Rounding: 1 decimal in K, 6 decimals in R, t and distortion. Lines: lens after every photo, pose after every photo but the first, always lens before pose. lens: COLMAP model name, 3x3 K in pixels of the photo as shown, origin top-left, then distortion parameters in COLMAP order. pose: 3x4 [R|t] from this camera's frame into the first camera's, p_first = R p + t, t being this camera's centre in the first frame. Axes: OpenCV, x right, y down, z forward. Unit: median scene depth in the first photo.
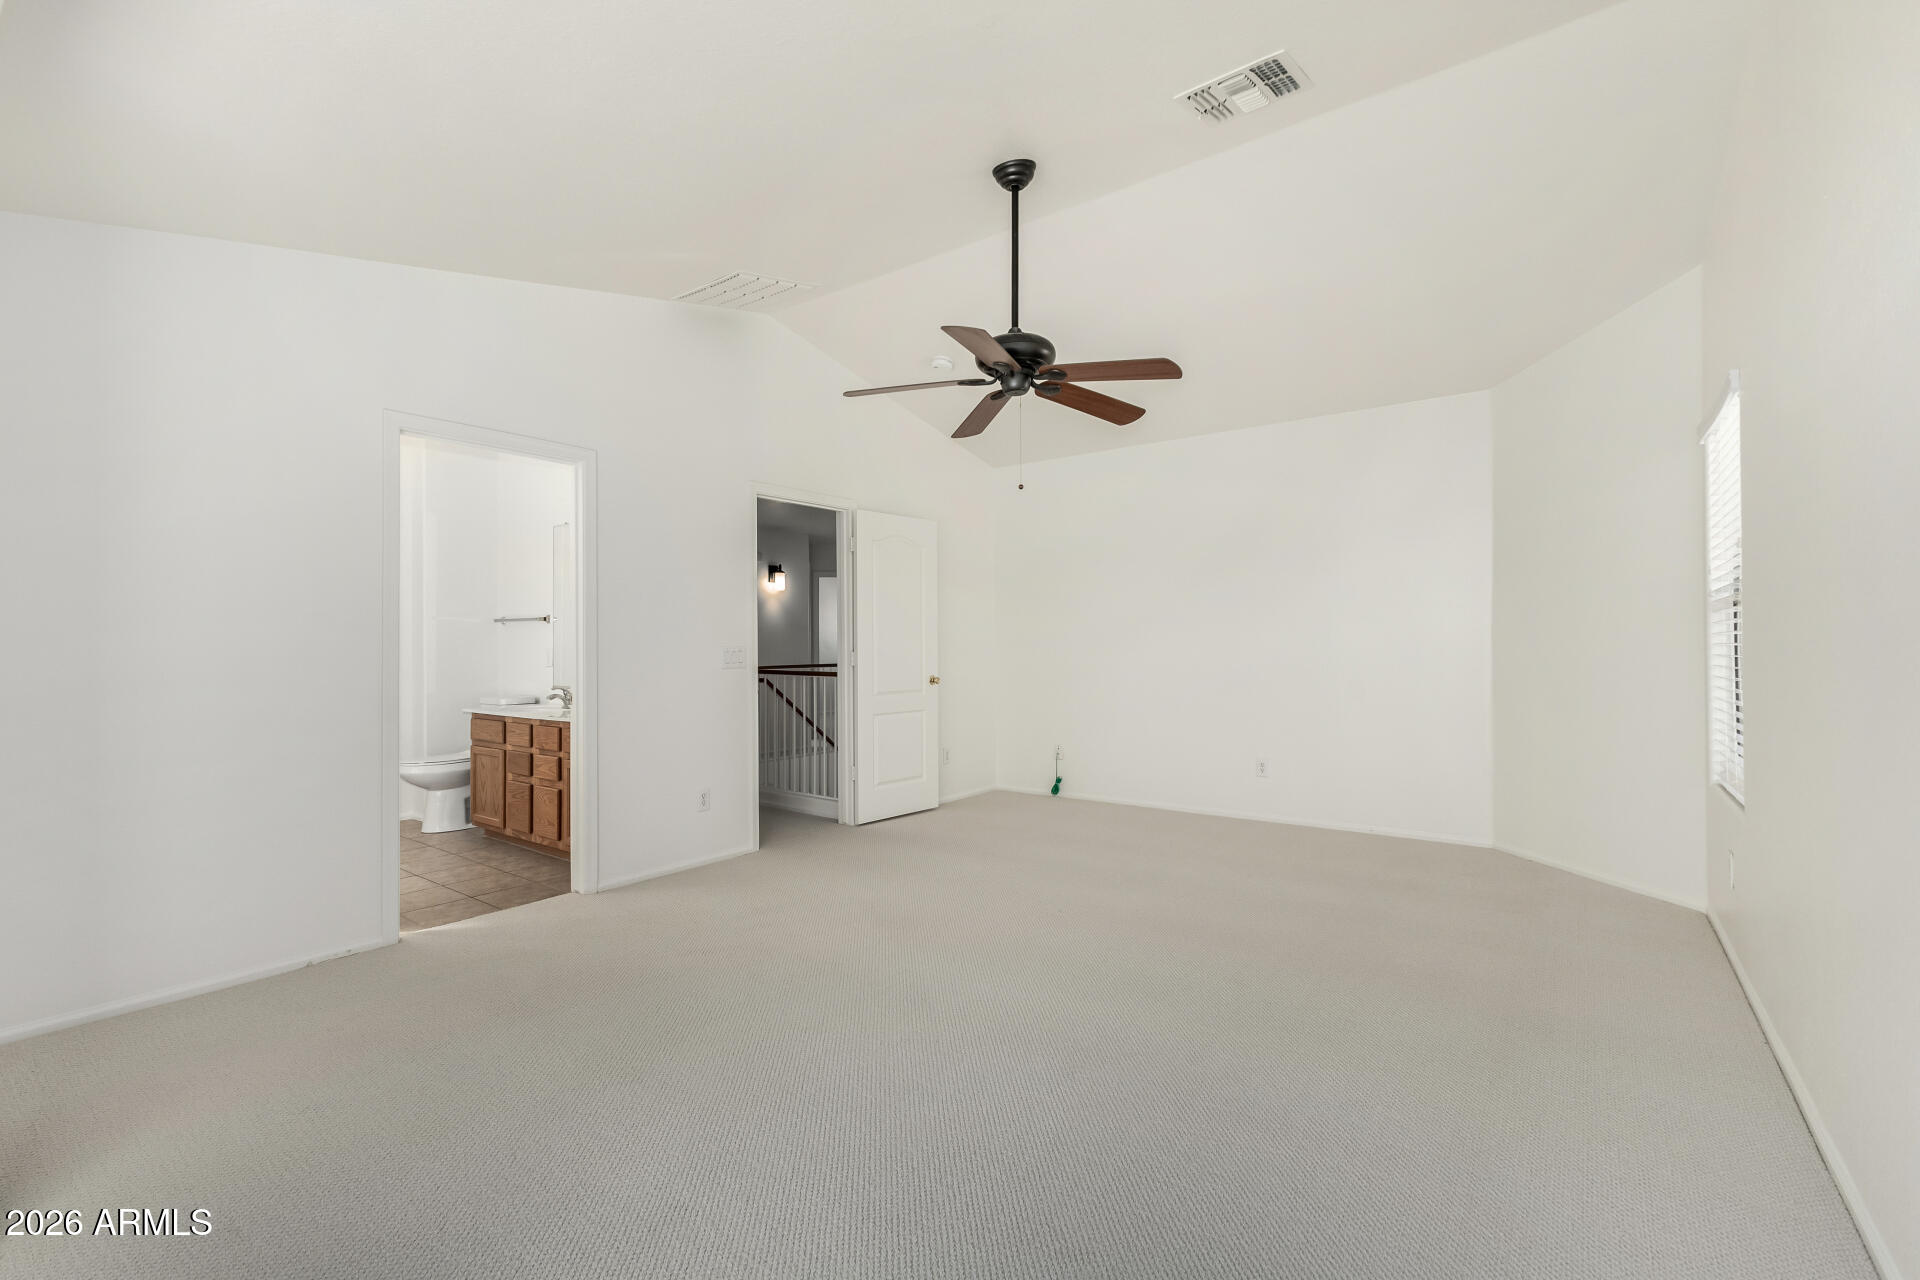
lens RADIAL K [[842.5, 0, 960.0], [0, 842.5, 640.0], [0, 0, 1]] dist [0.002931, 0.000572]
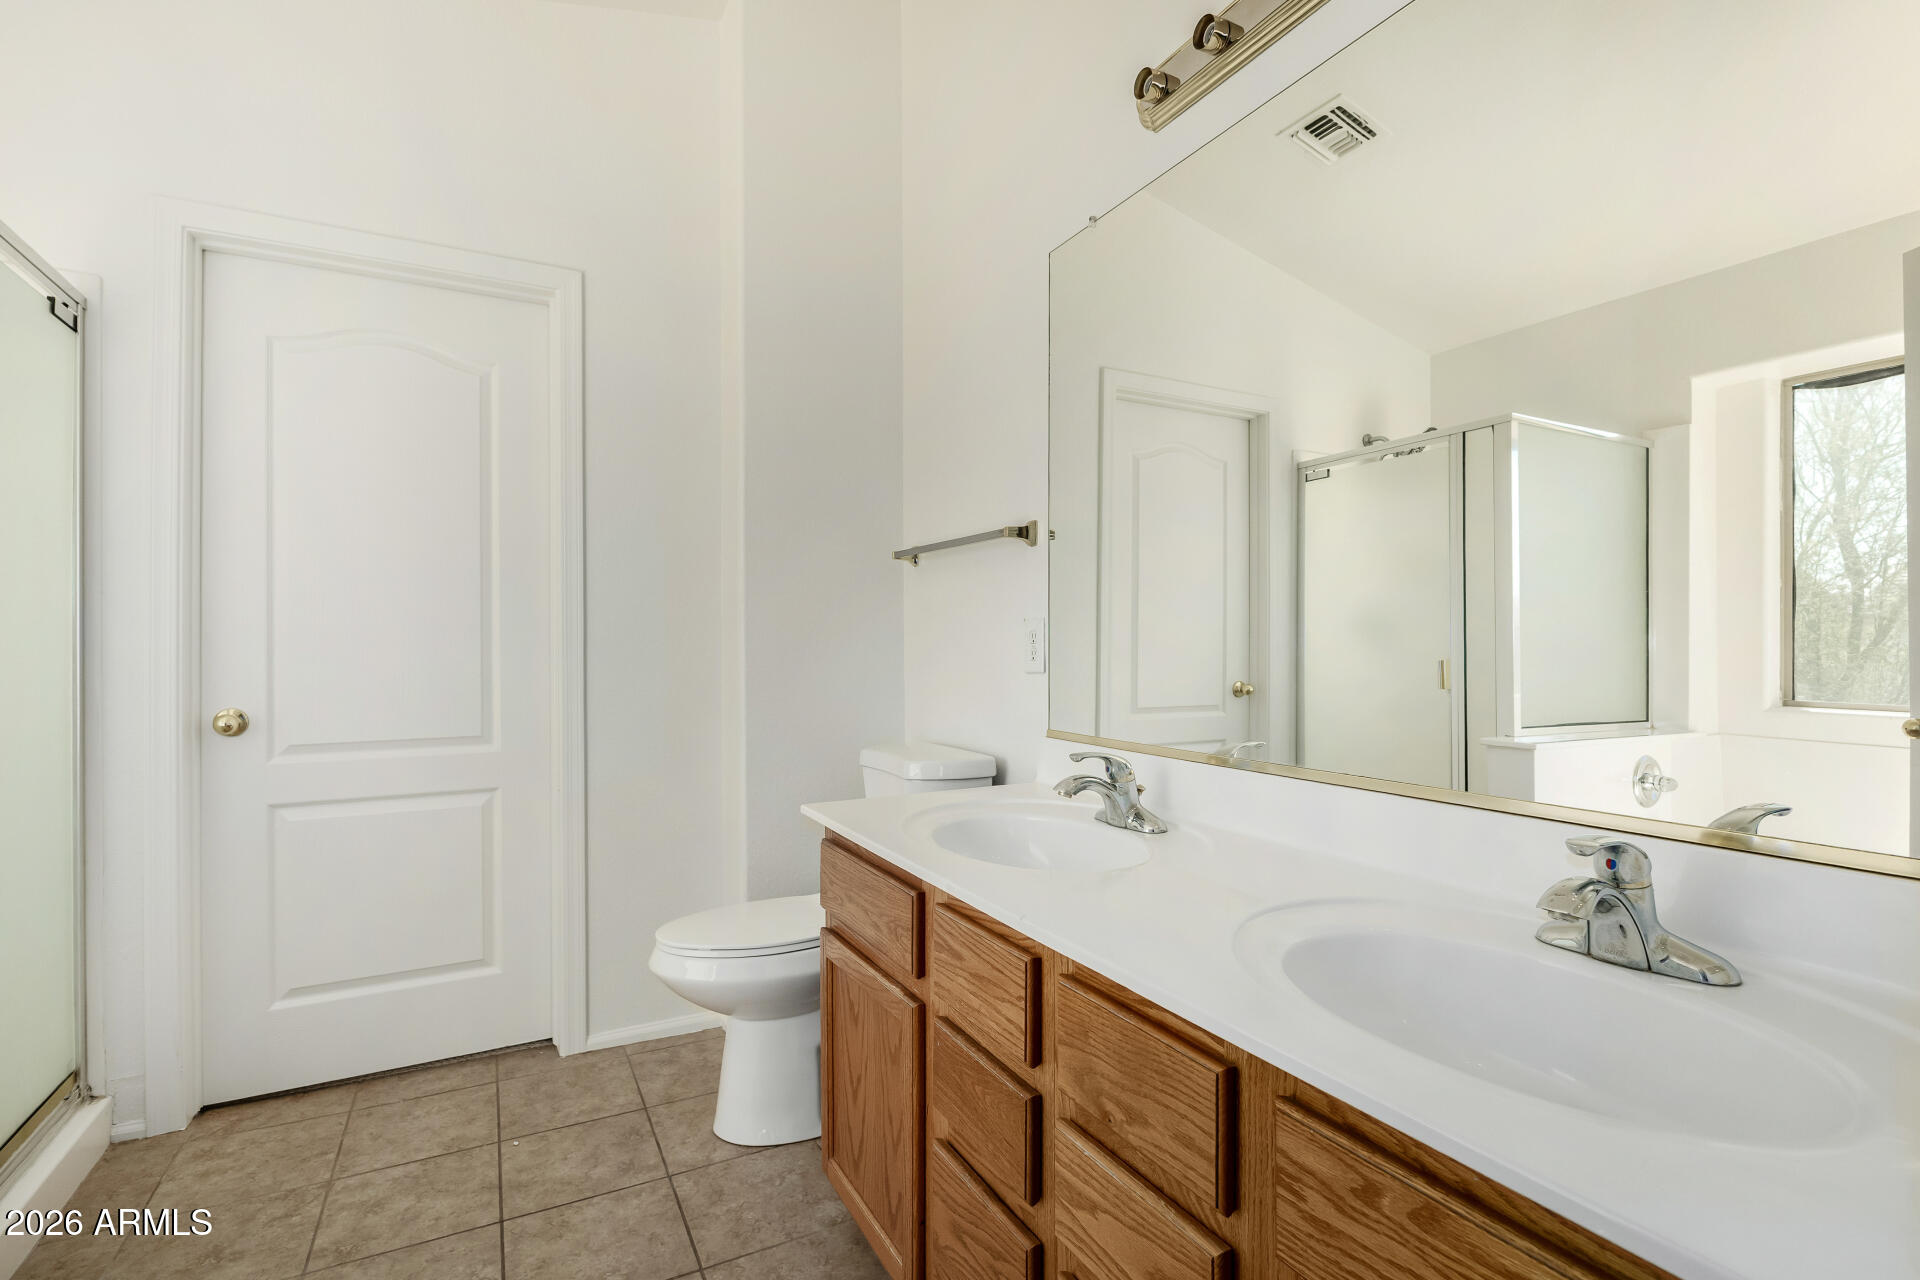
lens RADIAL K [[873.6, 0, 960.0], [0, 873.6, 640.0], [0, 0, 1]] dist [-0.000294, -0.000367]
pose [[0.904789, -0.003991, -0.425841, -0.407704], [-0.001398, 0.999923, -0.012344, 0.023350], [0.425857, 0.011764, 0.904714, 0.748681]]
